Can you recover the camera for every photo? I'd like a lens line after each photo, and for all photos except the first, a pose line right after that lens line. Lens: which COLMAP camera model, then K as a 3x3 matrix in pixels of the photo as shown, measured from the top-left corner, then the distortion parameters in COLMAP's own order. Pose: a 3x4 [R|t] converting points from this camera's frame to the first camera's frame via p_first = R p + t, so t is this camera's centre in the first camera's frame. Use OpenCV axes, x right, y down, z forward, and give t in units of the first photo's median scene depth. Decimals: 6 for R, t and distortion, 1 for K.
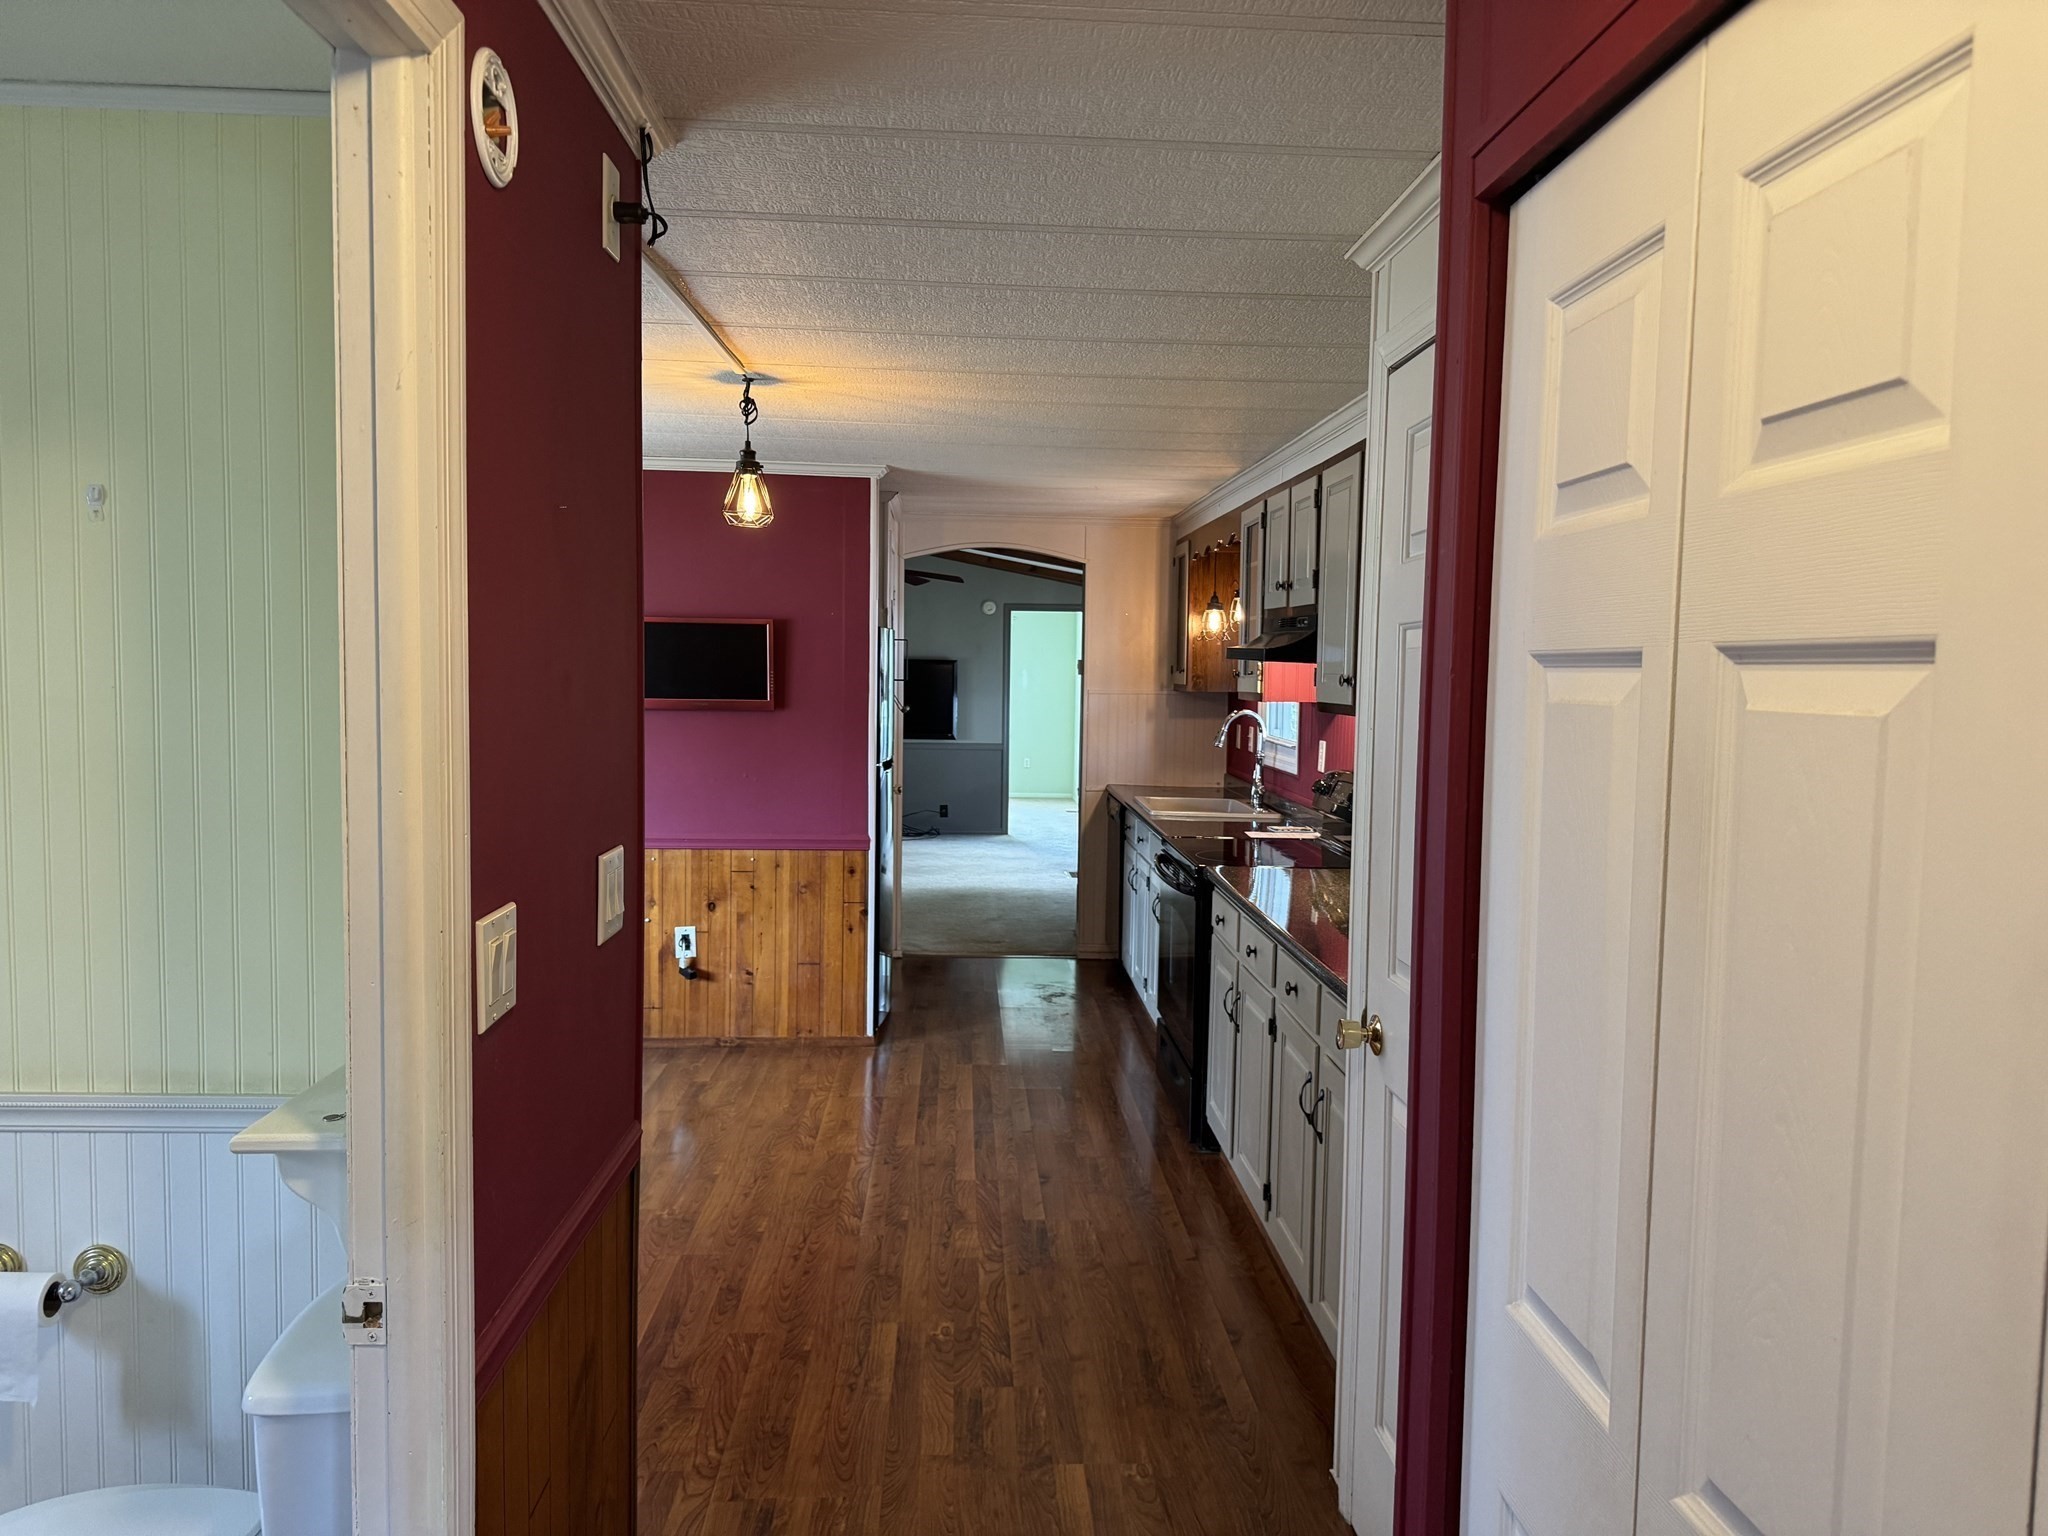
lens RADIAL K [[1431.8, 0, 1025.3], [0, 1431.8, 760.4], [0, 0, 1]] dist [0.013677, -0.047081]
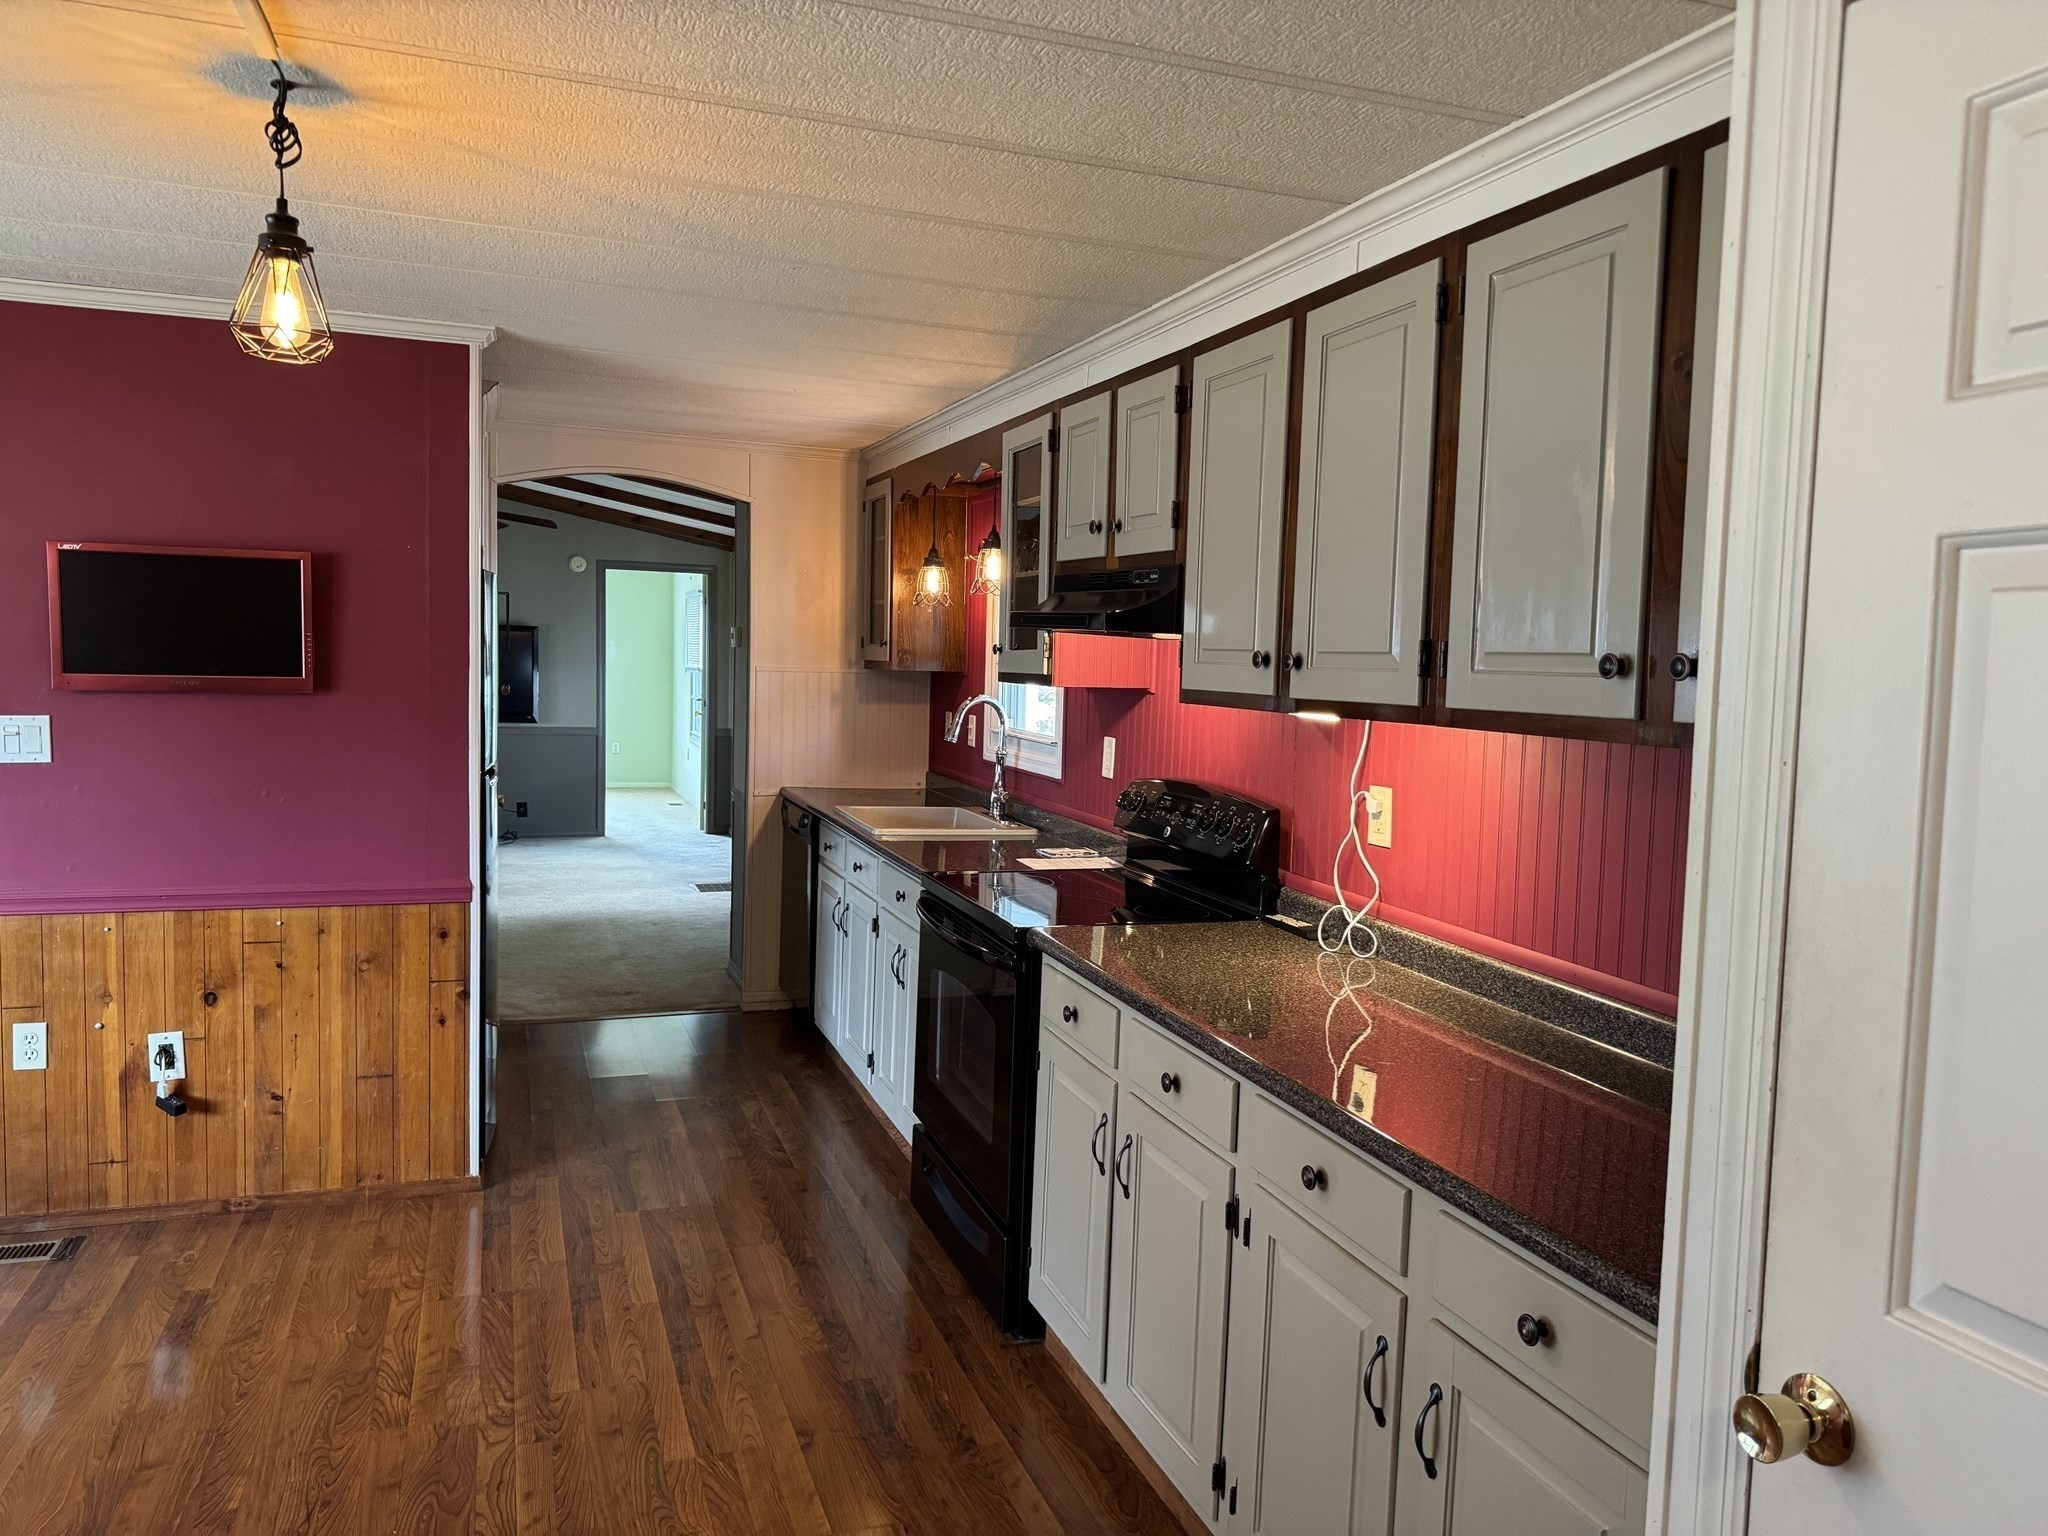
lens RADIAL K [[1431.8, 0, 1043.8], [0, 1431.8, 747.0], [0, 0, 1]] dist [0.013677, -0.047081]
pose [[0.950745, -0.008945, 0.309844, -0.060641], [0.006143, 0.999931, 0.010016, -0.015628], [-0.309912, -0.007619, 0.950735, 0.272309]]
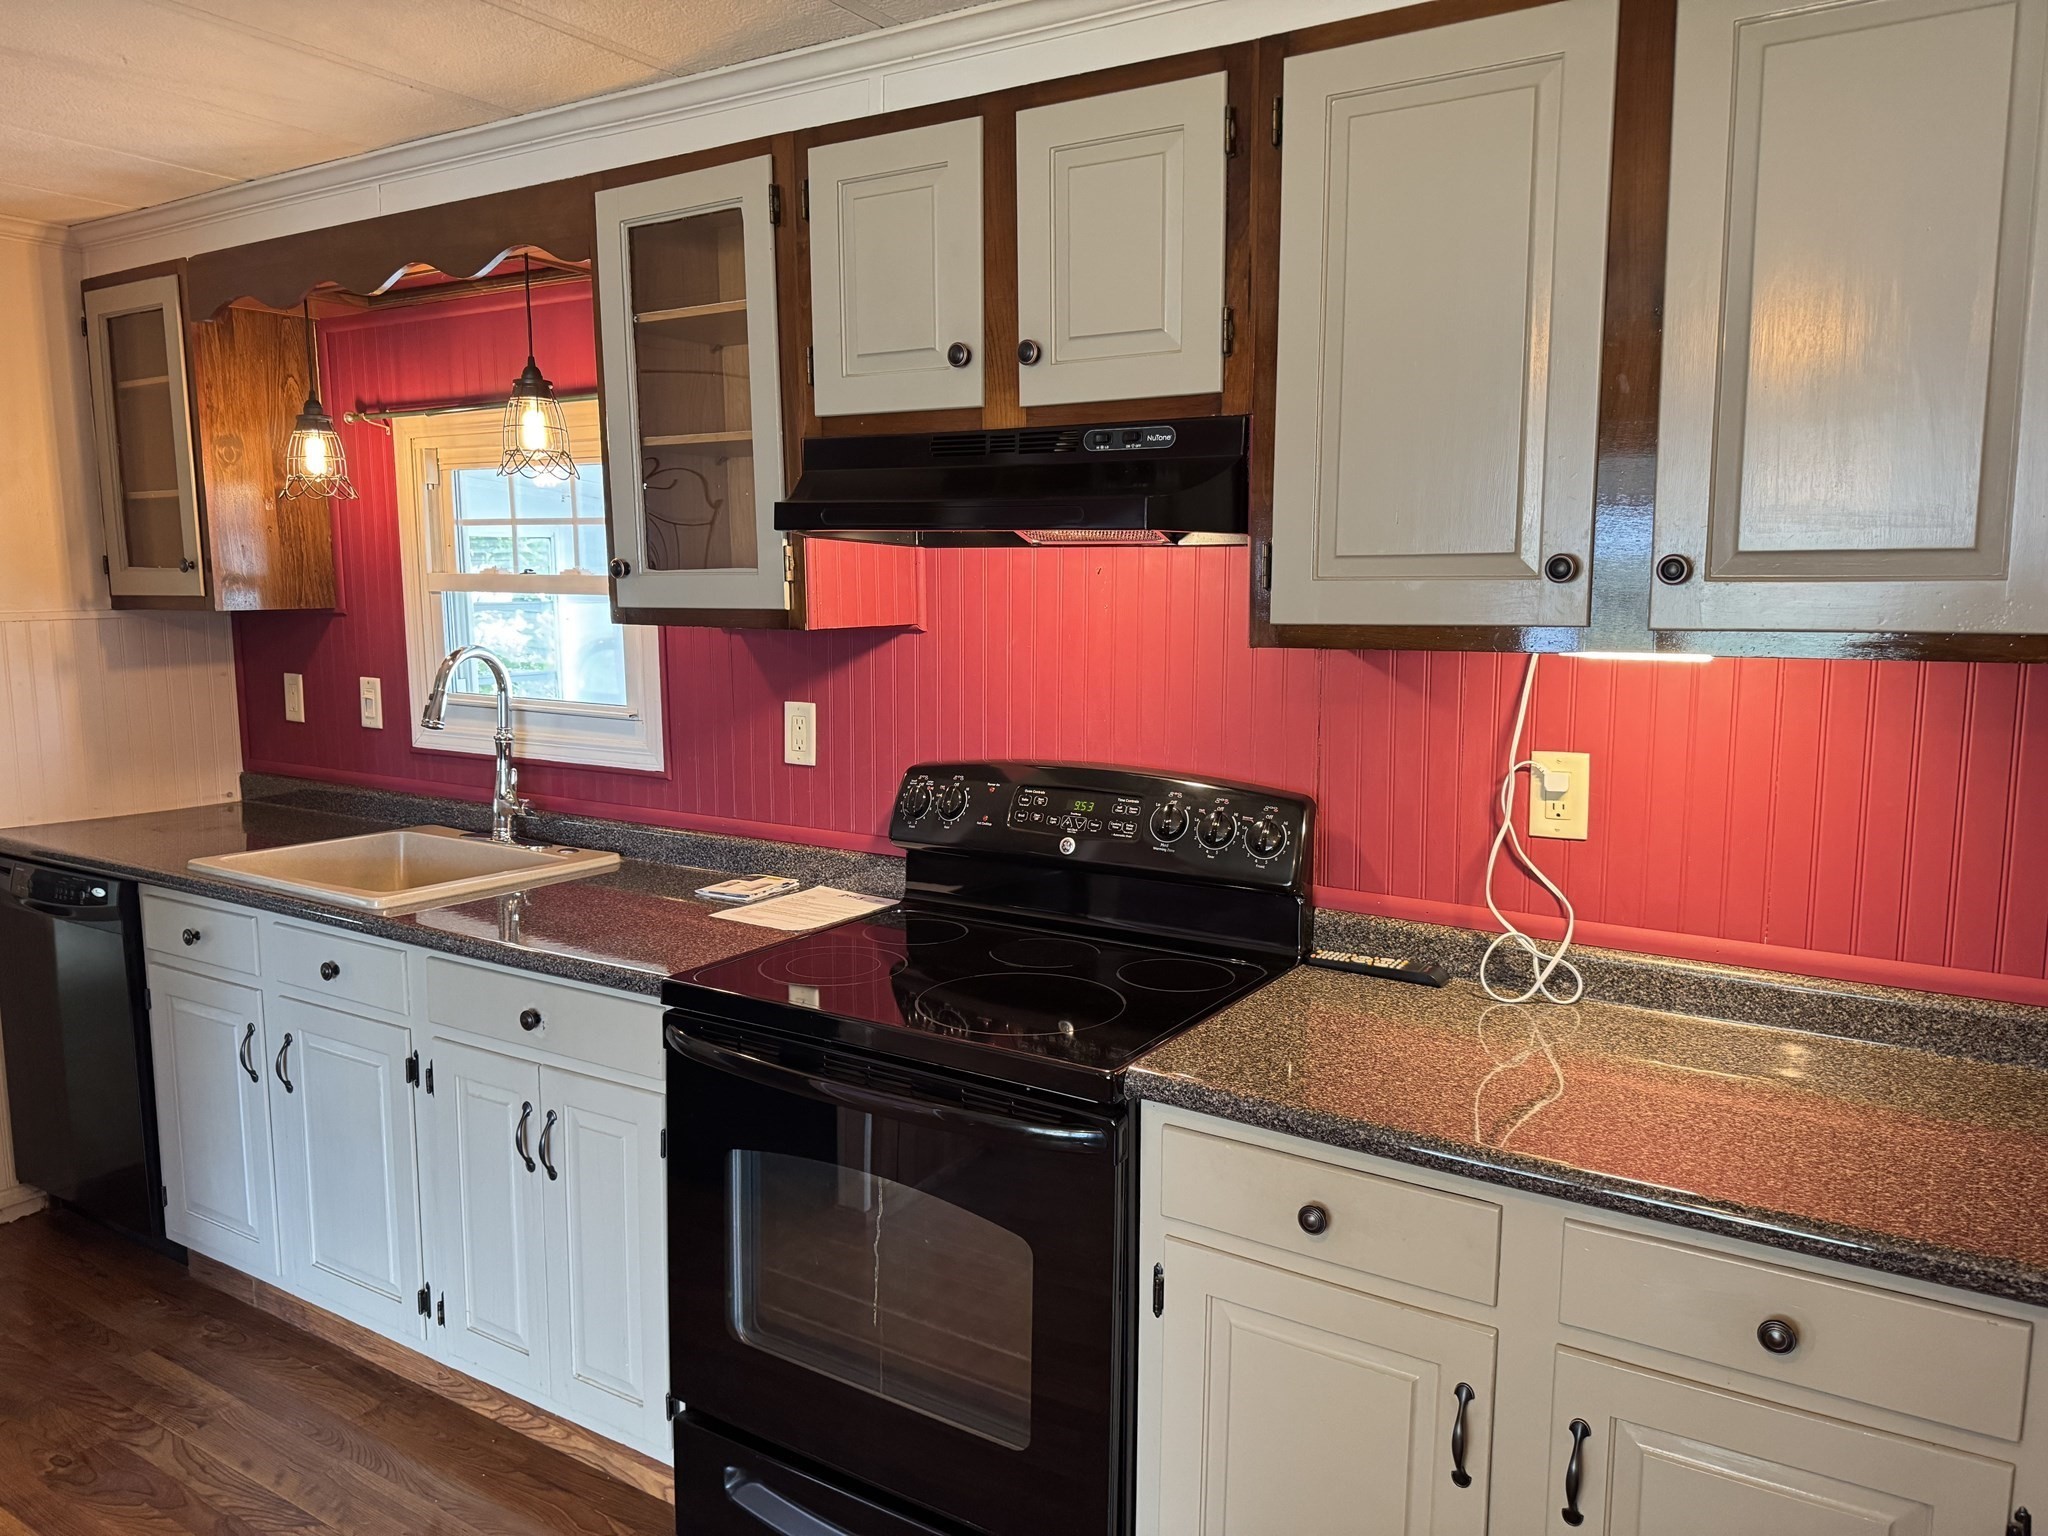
lens RADIAL K [[1431.8, 0, 1021.5], [0, 1431.8, 762.8], [0, 0, 1]] dist [0.013677, -0.047081]
pose [[0.555440, -0.118513, 0.823068, -0.150048], [0.059627, 0.992920, 0.102731, -0.037196], [-0.829416, -0.007983, 0.558574, 0.631821]]
